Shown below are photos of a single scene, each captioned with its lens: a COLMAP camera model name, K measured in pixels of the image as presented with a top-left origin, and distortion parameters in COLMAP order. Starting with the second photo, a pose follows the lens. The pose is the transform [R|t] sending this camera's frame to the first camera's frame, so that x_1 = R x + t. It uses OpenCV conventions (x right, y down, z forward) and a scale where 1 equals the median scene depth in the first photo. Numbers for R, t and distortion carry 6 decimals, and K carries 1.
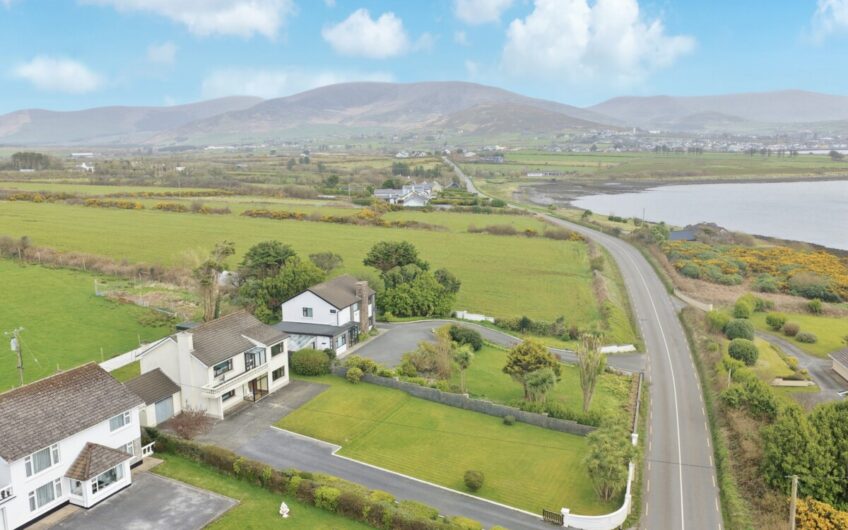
lens RADIAL K [[700.1, 0, 424.0], [0, 700.1, 265.0], [0, 0, 1]] dist [-0.003644, 0.010305]
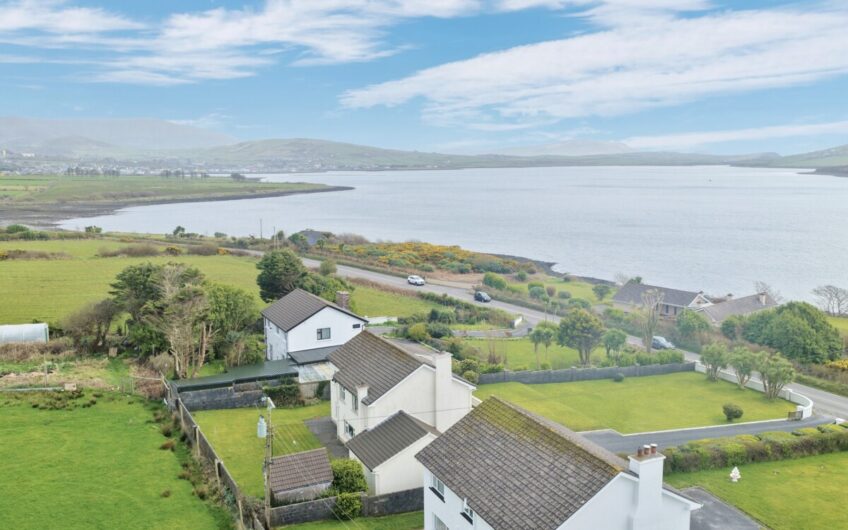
lens RADIAL K [[700.1, 0, 424.0], [0, 700.1, 265.0], [0, 0, 1]] dist [-0.003644, 0.010305]
pose [[0.650013, -0.099955, 0.753321, -0.690612], [0.127735, 0.991578, 0.021350, -0.013935], [-0.749110, 0.082348, 0.657307, 0.371418]]
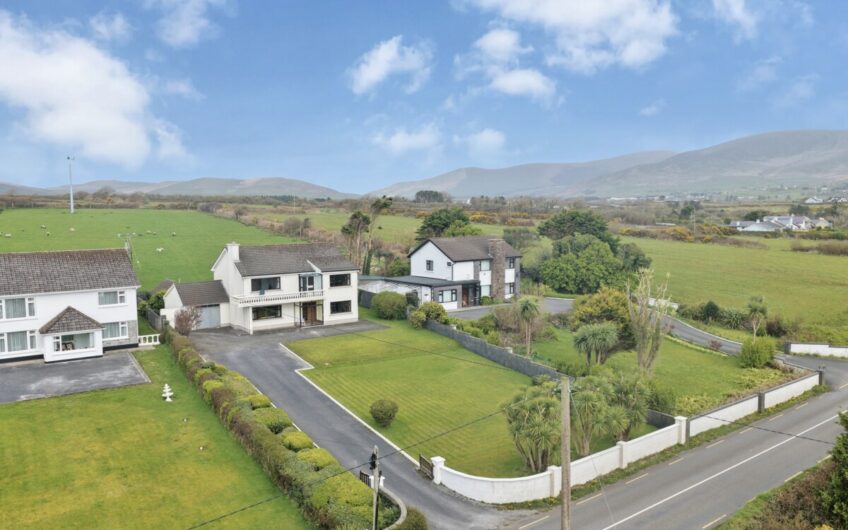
lens RADIAL K [[700.1, 0, 424.0], [0, 700.1, 265.0], [0, 0, 1]] dist [-0.003644, 0.010305]
pose [[0.839750, 0.053227, -0.540358, 0.318157], [-0.096547, 0.993962, -0.052132, 0.114485], [0.534321, 0.095947, 0.839819, 0.229215]]
